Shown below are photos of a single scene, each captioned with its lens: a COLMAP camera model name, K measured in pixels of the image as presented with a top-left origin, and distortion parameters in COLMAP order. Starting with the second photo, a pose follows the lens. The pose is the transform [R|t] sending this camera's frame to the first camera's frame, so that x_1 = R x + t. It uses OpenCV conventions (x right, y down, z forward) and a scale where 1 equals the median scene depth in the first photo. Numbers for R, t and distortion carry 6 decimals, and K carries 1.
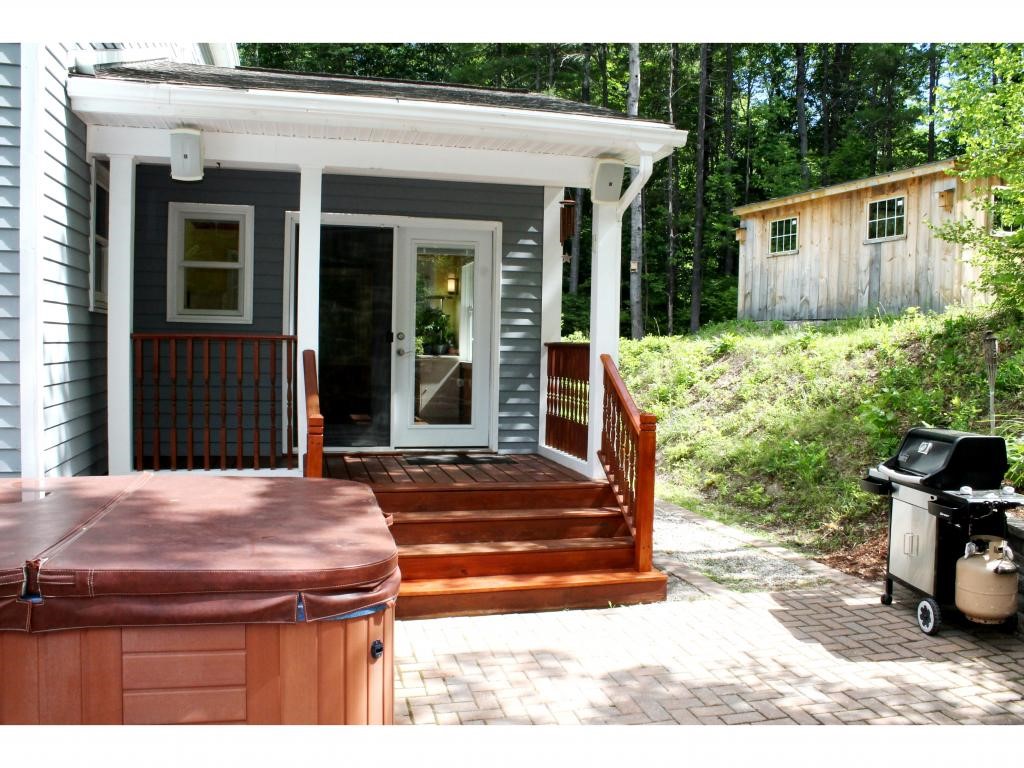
lens RADIAL K [[874.1, 0, 511.2], [0, 874.1, 384.1], [0, 0, 1]] dist [-0.118388, 0.064614]
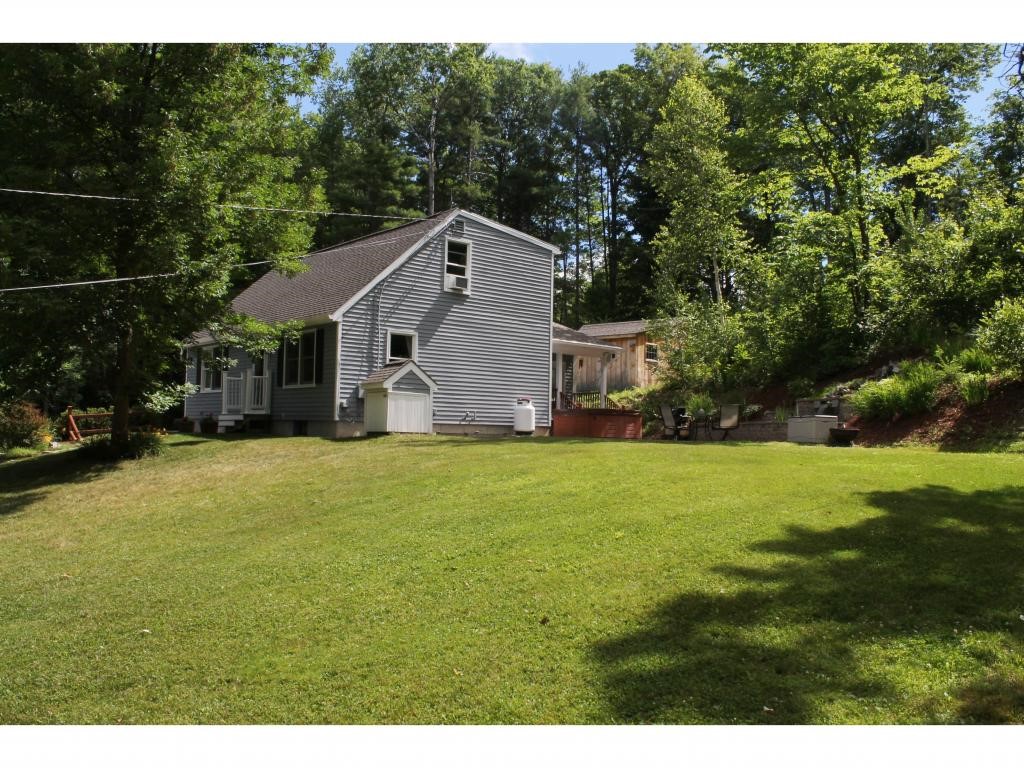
lens RADIAL K [[874.1, 0, 511.7], [0, 874.1, 382.2], [0, 0, 1]] dist [-0.118388, 0.064614]
pose [[0.886055, 0.025539, 0.462876, -1.060976], [0.016466, 0.996117, -0.086480, 0.124351], [-0.463288, 0.084248, 0.882194, -1.216505]]
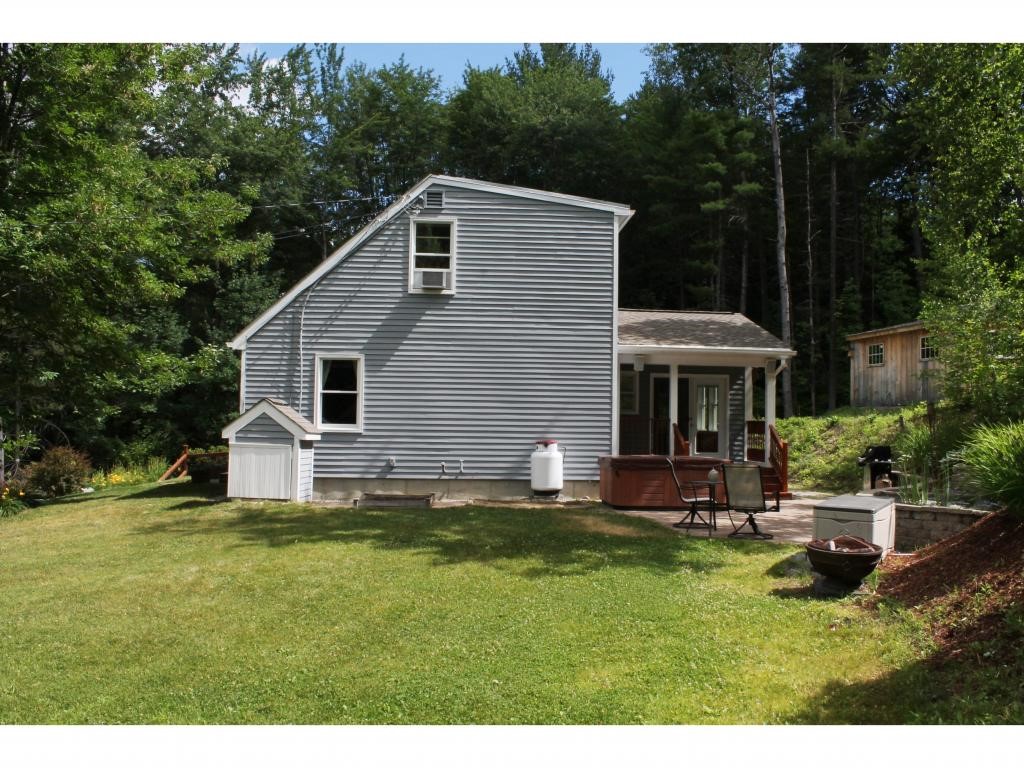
lens RADIAL K [[874.1, 0, 517.0], [0, 874.1, 390.6], [0, 0, 1]] dist [-0.118388, 0.064614]
pose [[0.986093, -0.014414, -0.165569, -0.105962], [0.000211, 0.996340, -0.085481, 0.042792], [0.166195, 0.084257, 0.982487, -0.852678]]
